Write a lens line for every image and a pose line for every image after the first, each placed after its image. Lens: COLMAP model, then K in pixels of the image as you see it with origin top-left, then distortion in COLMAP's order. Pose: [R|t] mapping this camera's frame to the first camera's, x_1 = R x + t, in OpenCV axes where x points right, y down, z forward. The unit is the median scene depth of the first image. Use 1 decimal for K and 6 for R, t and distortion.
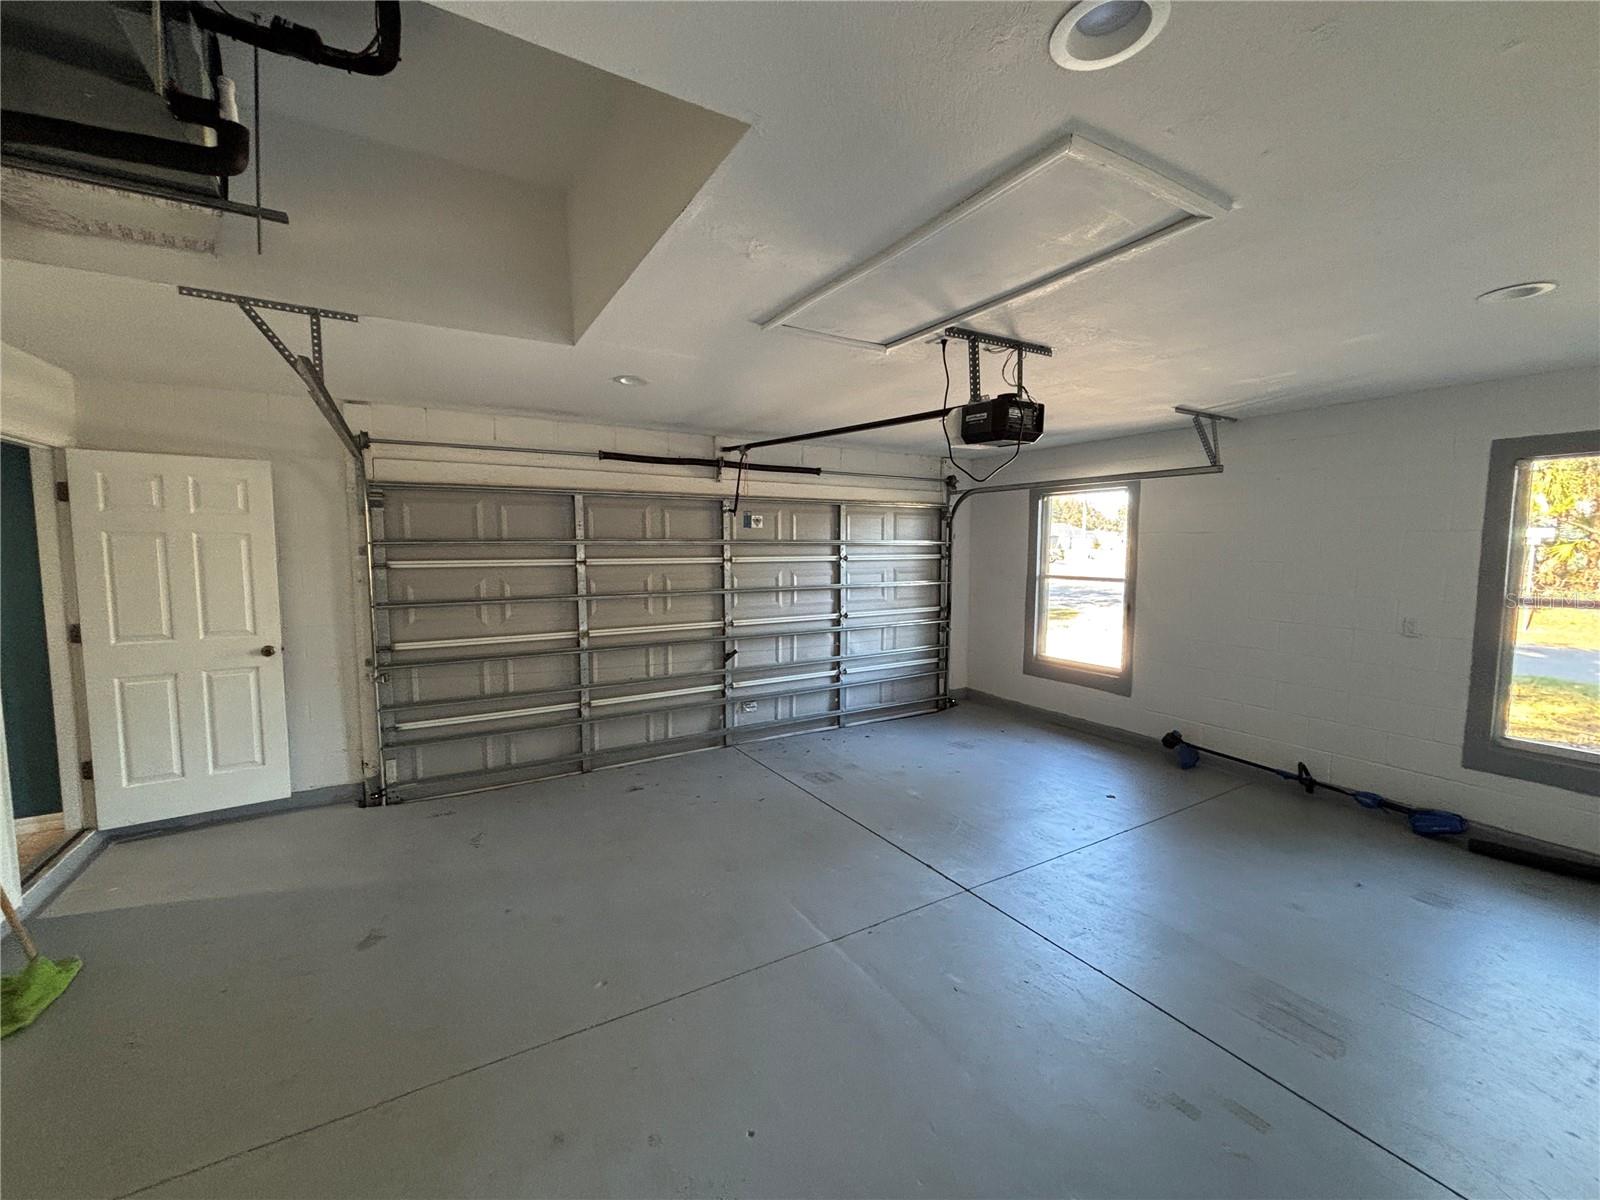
lens RADIAL K [[652.8, 0, 802.6], [0, 652.8, 598.4], [0, 0, 1]] dist [0.006535, -0.001261]
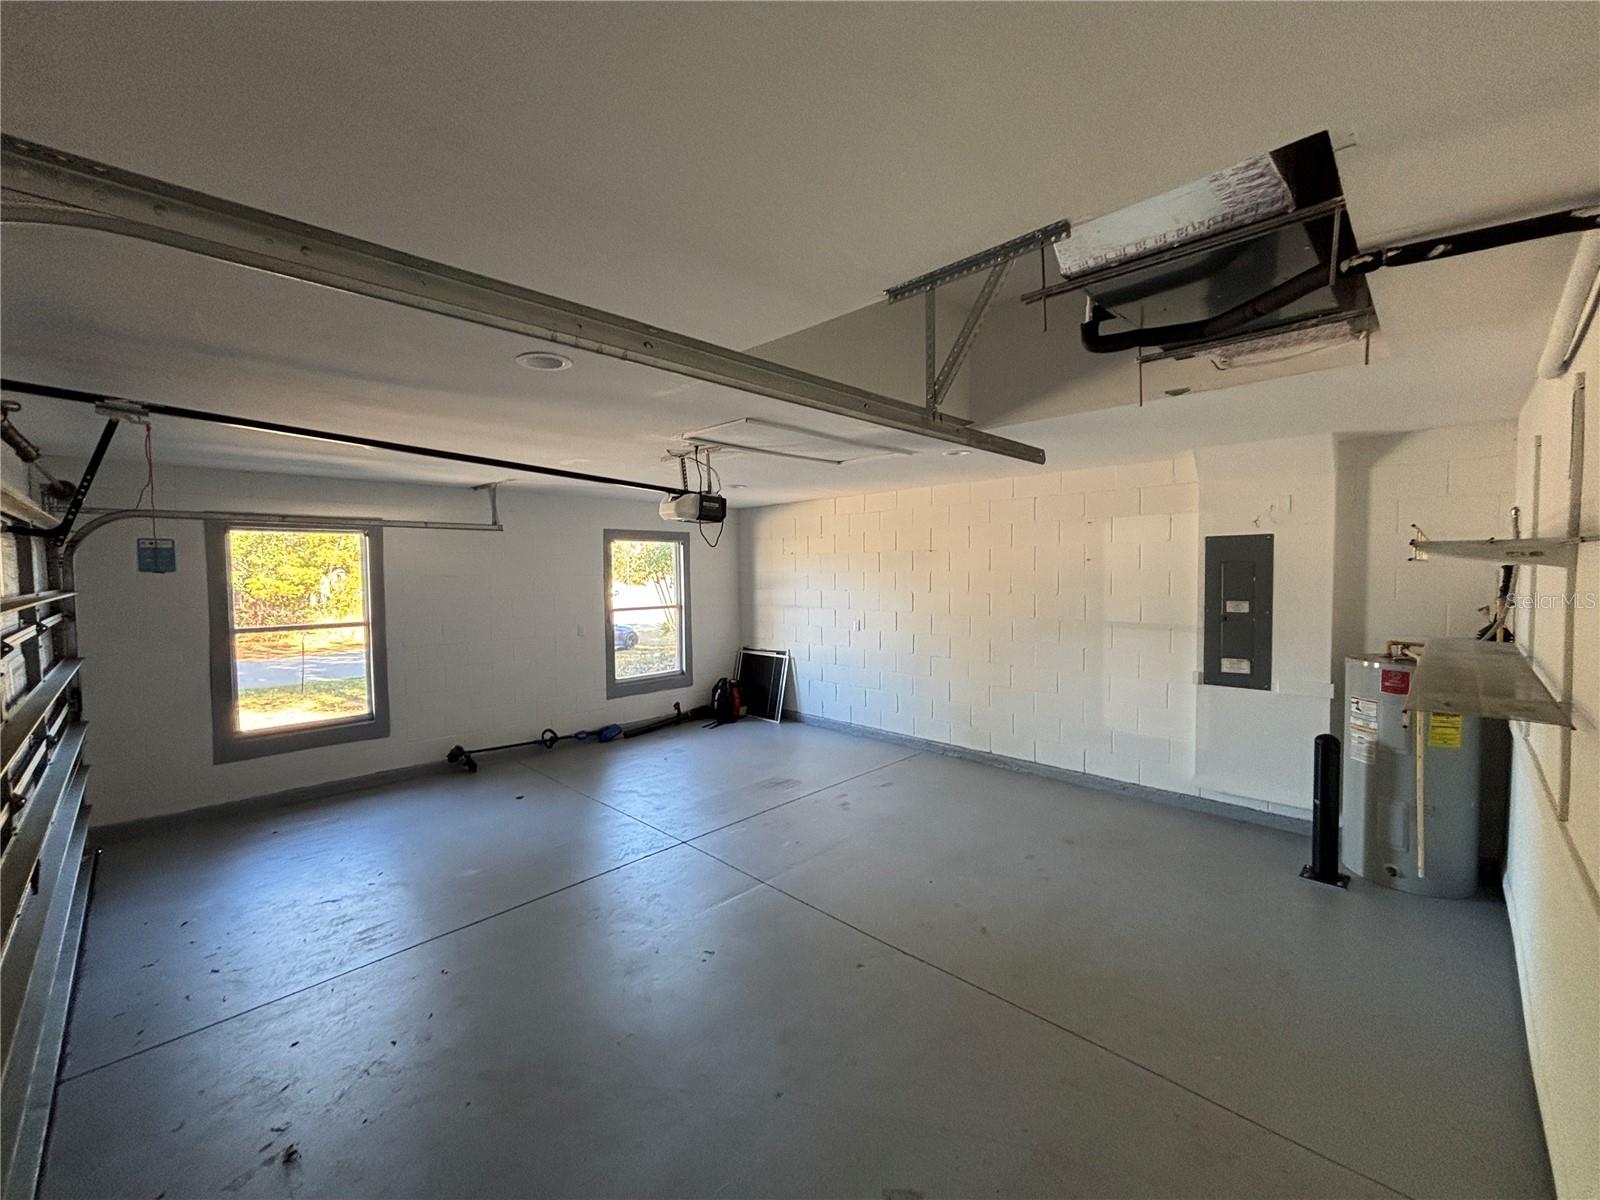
lens RADIAL K [[652.8, 0, 800.6], [0, 652.8, 599.3], [0, 0, 1]] dist [0.006535, -0.001261]
pose [[-0.261587, -0.040803, 0.964317, -0.797950], [0.088293, 0.993905, 0.066006, -0.090538], [-0.961133, 0.102409, -0.256390, 0.772929]]
